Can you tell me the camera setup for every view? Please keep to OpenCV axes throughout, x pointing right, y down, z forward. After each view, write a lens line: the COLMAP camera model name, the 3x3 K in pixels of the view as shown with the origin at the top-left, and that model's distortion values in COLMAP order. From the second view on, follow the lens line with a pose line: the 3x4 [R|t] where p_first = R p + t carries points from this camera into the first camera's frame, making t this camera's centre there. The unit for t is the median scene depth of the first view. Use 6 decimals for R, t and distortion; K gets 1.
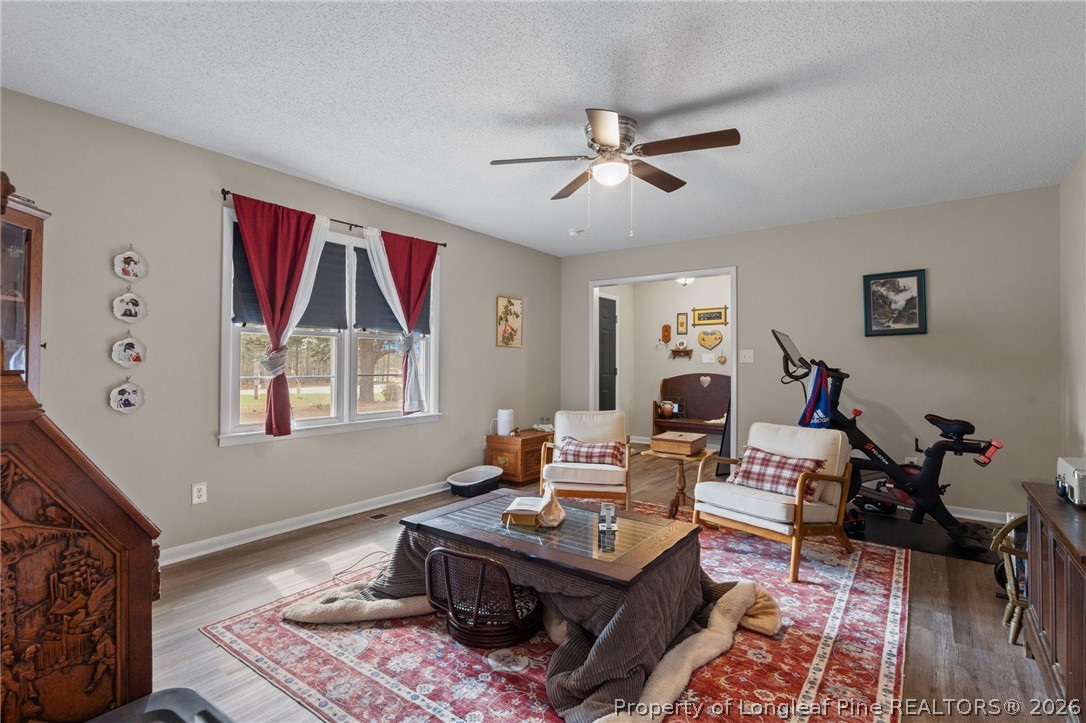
lens RADIAL K [[515.2, 0, 542.9], [0, 515.2, 364.1], [0, 0, 1]] dist [-0.000172, -0.000028]
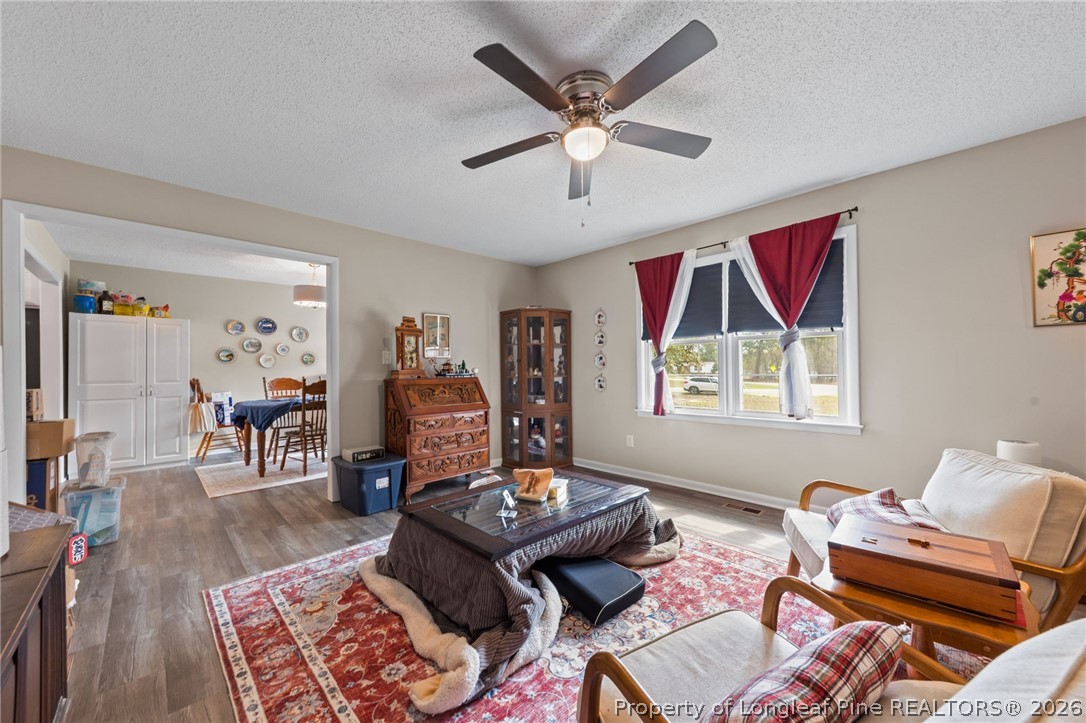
lens RADIAL K [[400.1, 0, 525.7], [0, 400.1, 368.2], [0, 0, 1]] dist [-0.000139, -0.000151]
pose [[-0.178584, -0.003343, -0.983919, 0.691576], [0.012764, 0.999902, -0.005714, 0.008034], [0.983842, -0.013579, -0.178523, 0.862499]]
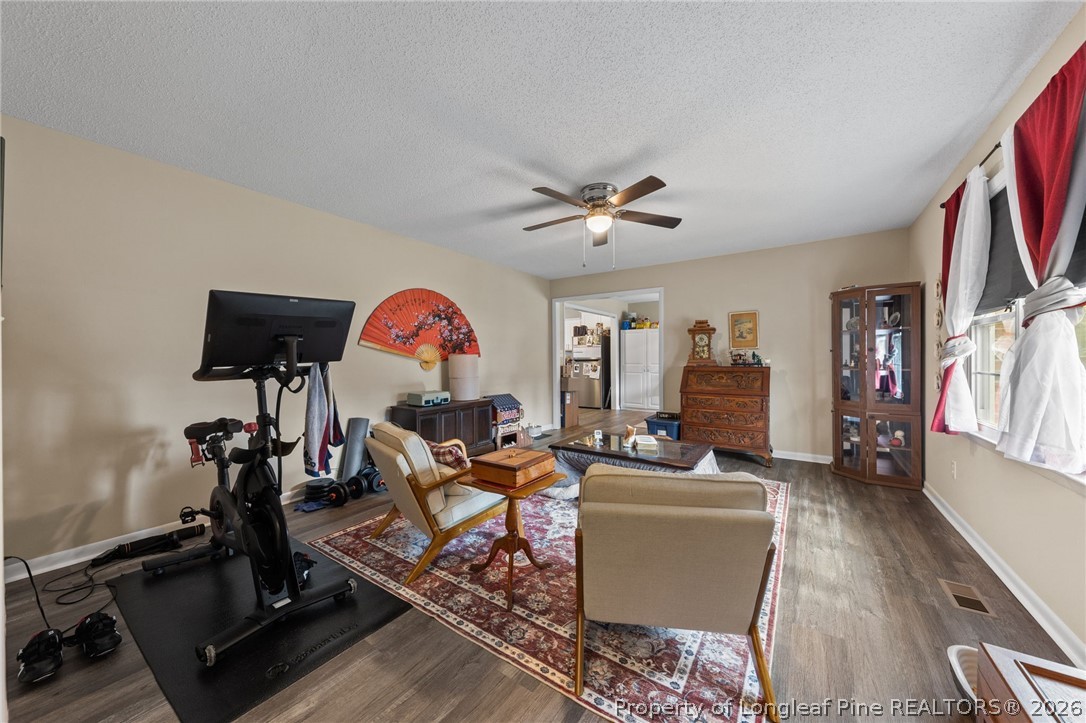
lens RADIAL K [[375.8, 0, 543.0], [0, 375.8, 361.5], [0, 0, 1]] dist [0.000150, -0.000036]
pose [[-0.999494, 0.001275, -0.031771, 0.271508], [0.001159, 0.999993, 0.003674, 0.002992], [0.031775, 0.003636, -0.999488, 1.735766]]
